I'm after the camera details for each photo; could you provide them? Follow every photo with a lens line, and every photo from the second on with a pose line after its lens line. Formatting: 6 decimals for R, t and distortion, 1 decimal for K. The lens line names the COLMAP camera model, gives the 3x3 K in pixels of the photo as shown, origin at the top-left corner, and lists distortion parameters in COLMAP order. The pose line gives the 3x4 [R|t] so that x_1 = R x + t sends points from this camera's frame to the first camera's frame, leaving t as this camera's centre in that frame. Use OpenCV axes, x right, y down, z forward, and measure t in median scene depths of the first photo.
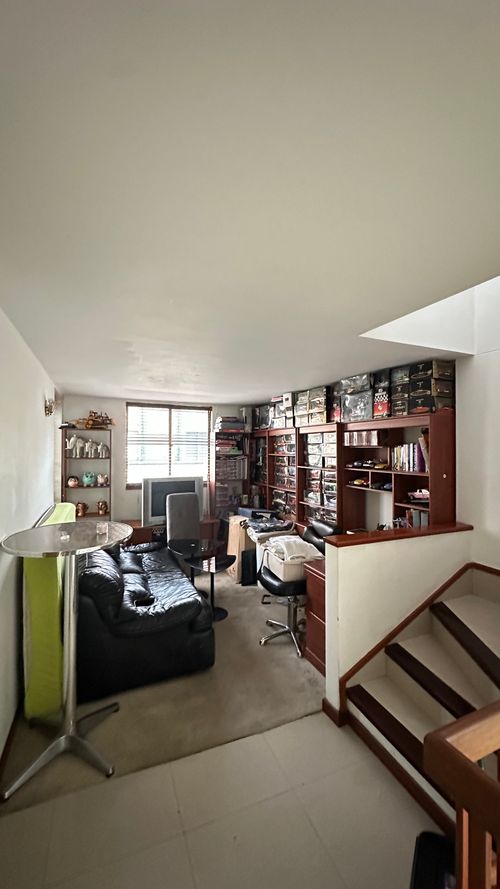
lens RADIAL K [[358.5, 0, 252.2], [0, 358.5, 445.7], [0, 0, 1]] dist [-0.003387, 0.001035]
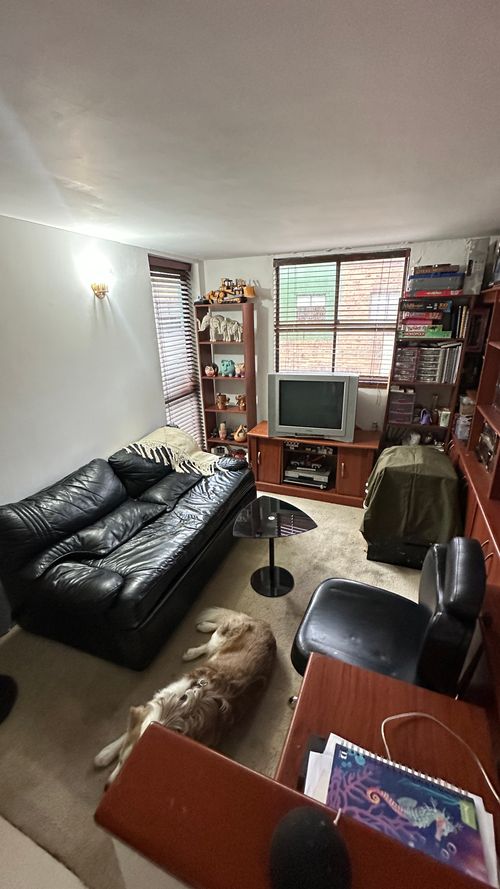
lens RADIAL K [[358.5, 0, 247.4], [0, 358.5, 441.3], [0, 0, 1]] dist [-0.003387, 0.001035]
pose [[0.695134, 0.218920, -0.684735, 0.165041], [0.032965, 0.941794, 0.334571, -0.021518], [0.718124, -0.255144, 0.647457, 0.386195]]
